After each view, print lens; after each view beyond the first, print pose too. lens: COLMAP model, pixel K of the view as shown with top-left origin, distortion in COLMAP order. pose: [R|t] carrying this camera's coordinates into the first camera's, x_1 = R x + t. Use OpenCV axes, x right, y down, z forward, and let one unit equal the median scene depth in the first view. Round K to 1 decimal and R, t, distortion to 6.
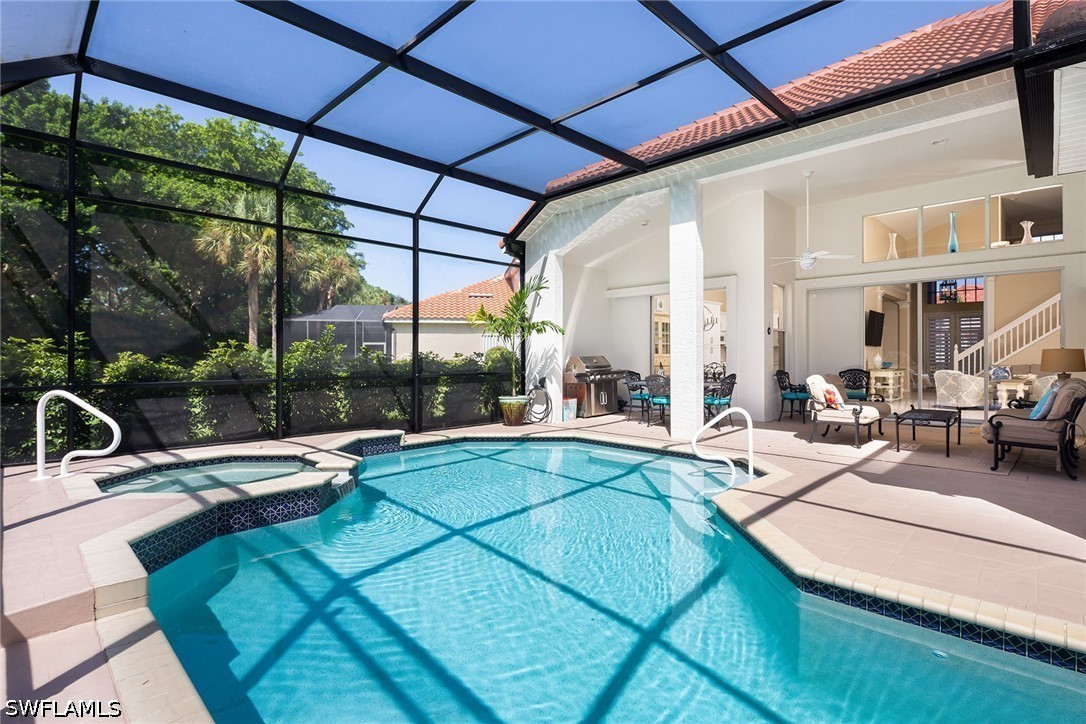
lens RADIAL K [[529.1, 0, 543.4], [0, 529.1, 355.0], [0, 0, 1]] dist [0.002764, -0.001282]
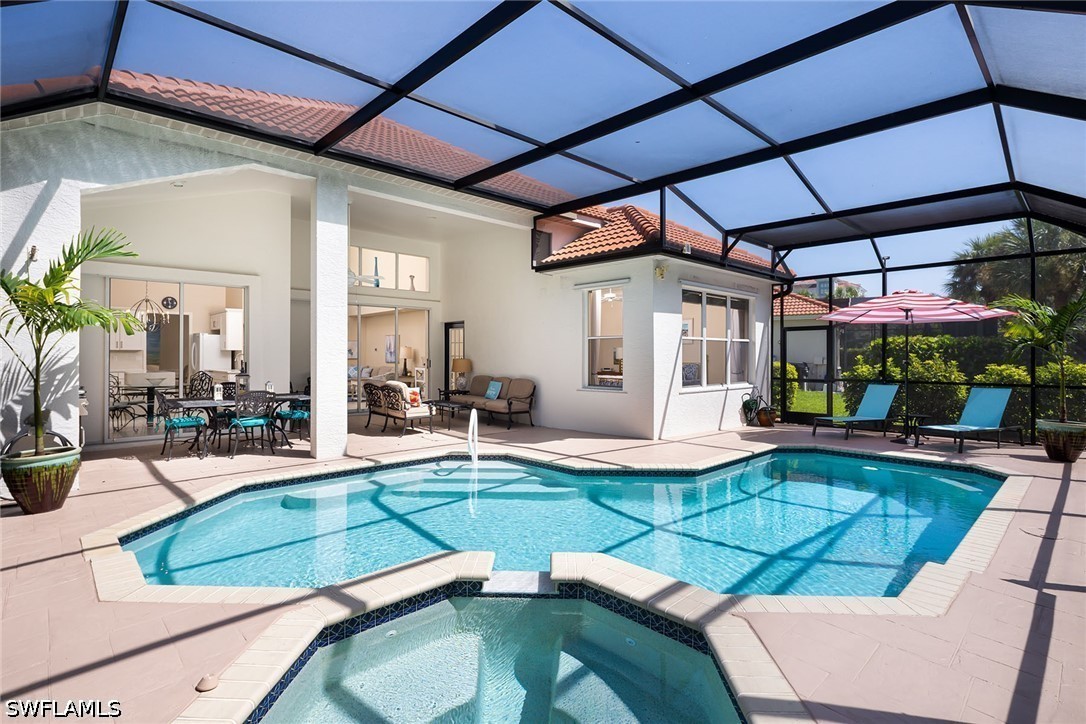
lens RADIAL K [[529.1, 0, 537.7], [0, 529.1, 357.9], [0, 0, 1]] dist [0.002764, -0.001282]
pose [[0.033505, 0.001620, 0.999437, -0.712045], [-0.000450, 0.999999, -0.001606, -0.013638], [-0.999438, -0.000396, 0.033505, 0.658553]]
